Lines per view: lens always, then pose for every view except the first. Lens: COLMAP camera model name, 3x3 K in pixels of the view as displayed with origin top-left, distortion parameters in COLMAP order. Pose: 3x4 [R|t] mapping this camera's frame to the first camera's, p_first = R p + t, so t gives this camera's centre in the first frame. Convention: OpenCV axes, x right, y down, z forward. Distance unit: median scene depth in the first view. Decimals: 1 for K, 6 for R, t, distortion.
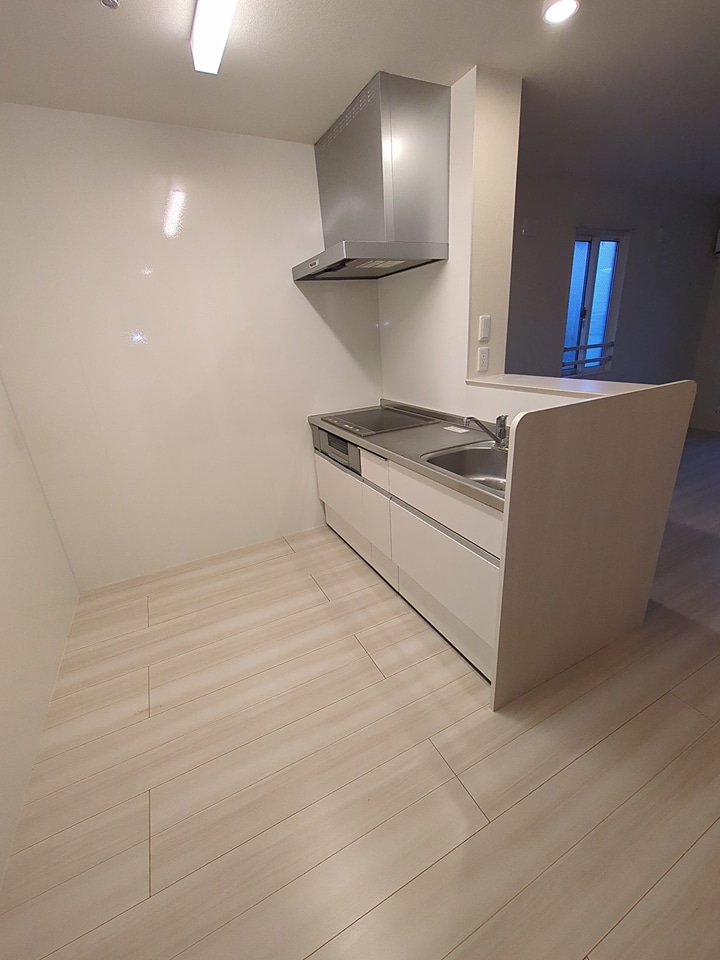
lens RADIAL K [[395.2, 0, 360.0], [0, 395.2, 480.0], [0, 0, 1]] dist [0.002944, 0.000380]
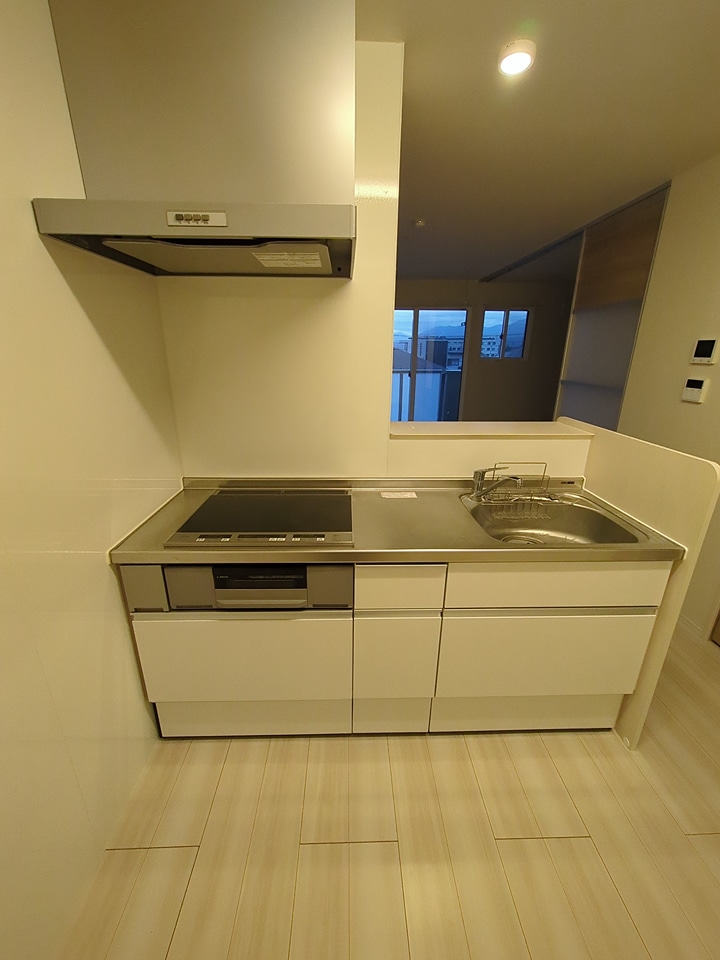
lens RADIAL K [[395.2, 0, 360.0], [0, 395.2, 480.0], [0, 0, 1]] dist [0.002944, 0.000380]
pose [[0.434044, -0.227570, 0.871675, -0.461498], [0.281572, 0.953364, 0.108689, -0.254231], [-0.855759, 0.198264, 0.477880, 0.652531]]
